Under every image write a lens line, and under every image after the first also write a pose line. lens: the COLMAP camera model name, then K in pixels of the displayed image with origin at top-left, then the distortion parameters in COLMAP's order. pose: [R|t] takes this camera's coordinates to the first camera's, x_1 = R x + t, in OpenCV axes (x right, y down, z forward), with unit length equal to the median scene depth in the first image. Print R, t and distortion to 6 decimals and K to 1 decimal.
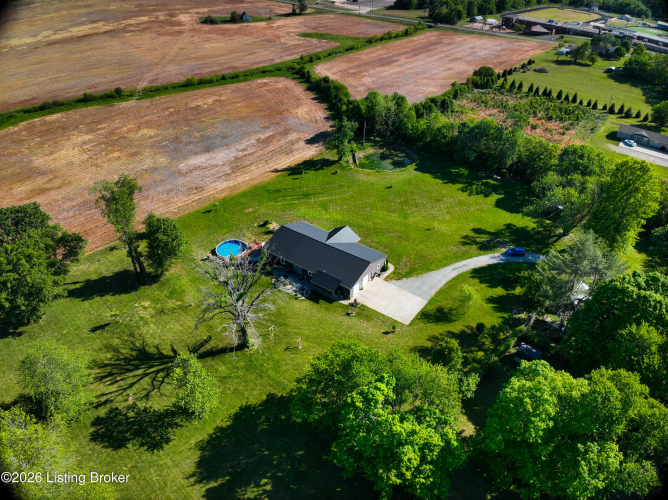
lens RADIAL K [[471.0, 0, 336.7], [0, 471.0, 247.9], [0, 0, 1]] dist [-0.096592, -0.023364]
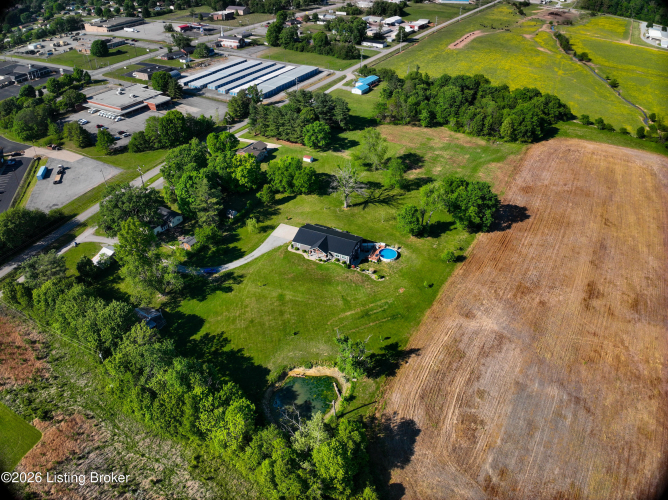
lens RADIAL K [[471.0, 0, 336.7], [0, 471.0, 247.9], [0, 0, 1]] dist [-0.096592, -0.023364]
pose [[-0.978828, 0.114128, -0.169914, 0.203498], [-0.123263, 0.334052, 0.934460, -1.362895], [0.163408, 0.935620, -0.312912, 1.321257]]
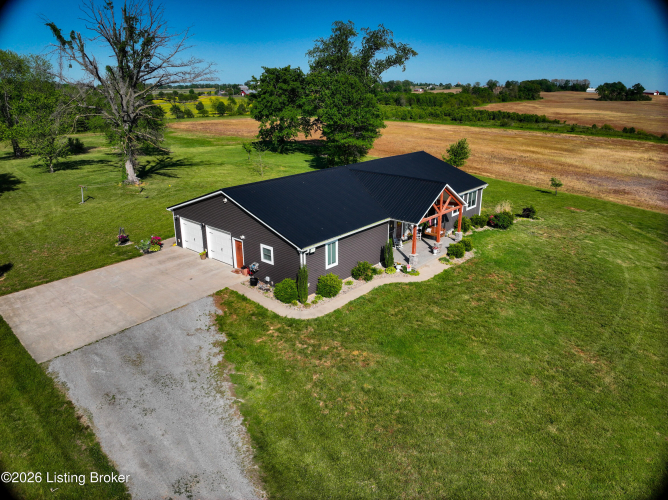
lens RADIAL K [[471.0, 0, 336.7], [0, 471.0, 247.9], [0, 0, 1]] dist [-0.096592, -0.023364]
pose [[-0.087809, 0.323279, -0.942221, 0.281278], [-0.574338, 0.756398, 0.313048, -0.060699], [0.813895, 0.568642, 0.119253, 0.810148]]
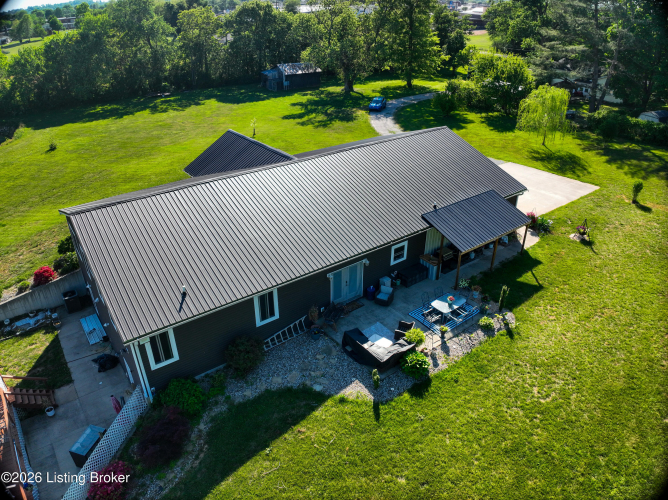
lens RADIAL K [[471.0, 0, 336.7], [0, 471.0, 247.9], [0, 0, 1]] dist [-0.096592, -0.023364]
pose [[0.297298, -0.467236, 0.832649, -0.209951], [0.545907, 0.798656, 0.253245, -0.021792], [-0.783326, 0.379260, 0.492506, 0.719226]]
